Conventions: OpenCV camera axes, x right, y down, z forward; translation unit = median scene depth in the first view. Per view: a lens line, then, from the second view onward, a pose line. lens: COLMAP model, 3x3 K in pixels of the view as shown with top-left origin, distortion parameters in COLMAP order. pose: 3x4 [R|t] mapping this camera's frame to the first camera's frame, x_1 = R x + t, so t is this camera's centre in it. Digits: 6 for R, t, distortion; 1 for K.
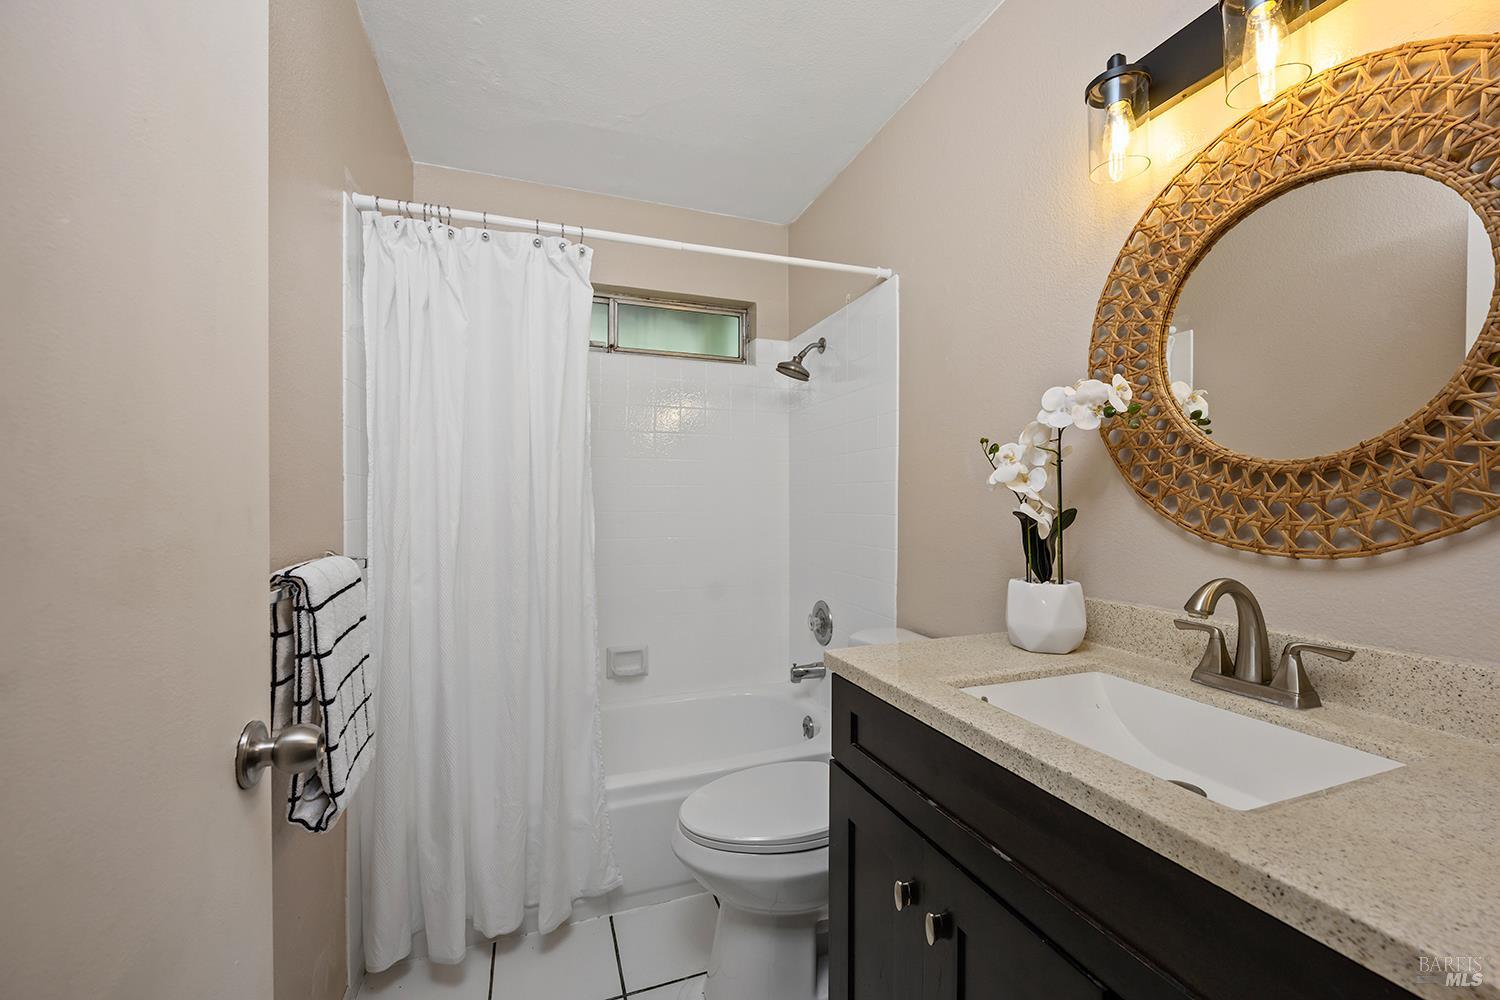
lens RADIAL K [[612.7, 0, 753.6], [0, 612.7, 496.9], [0, 0, 1]] dist [-0.017122, 0.000313]
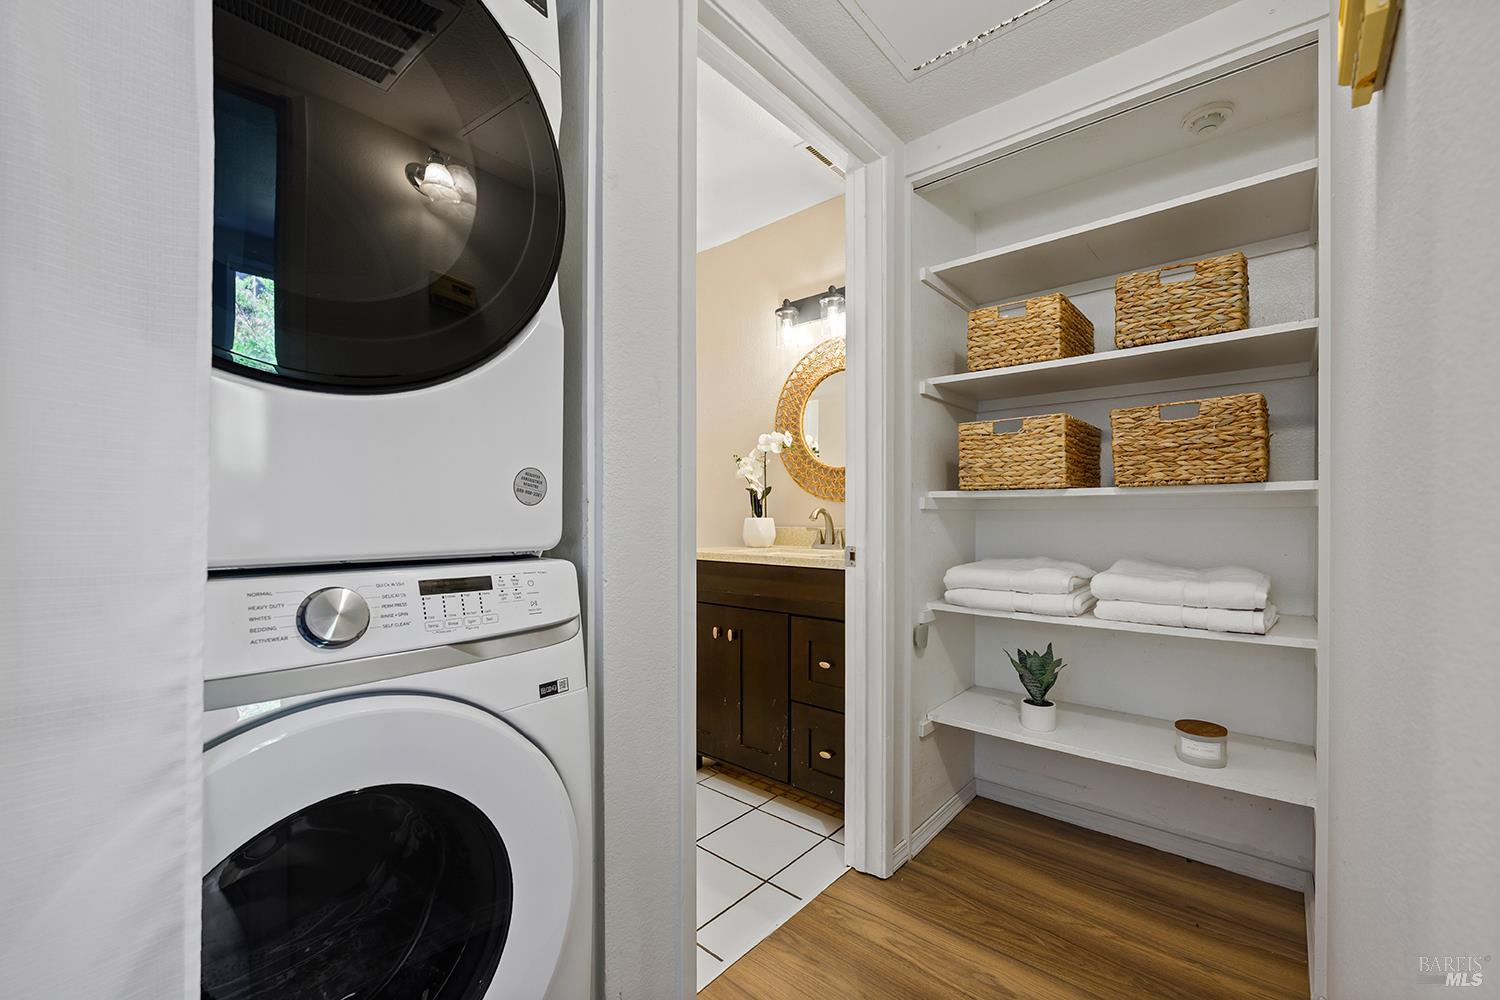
lens RADIAL K [[612.7, 0, 748.7], [0, 612.7, 508.3], [0, 0, 1]] dist [-0.017122, 0.000313]
pose [[0.877360, 0.002368, 0.479828, -0.711386], [0.001607, 0.999968, -0.007873, 0.127718], [-0.479831, 0.007679, 0.877328, -1.075523]]
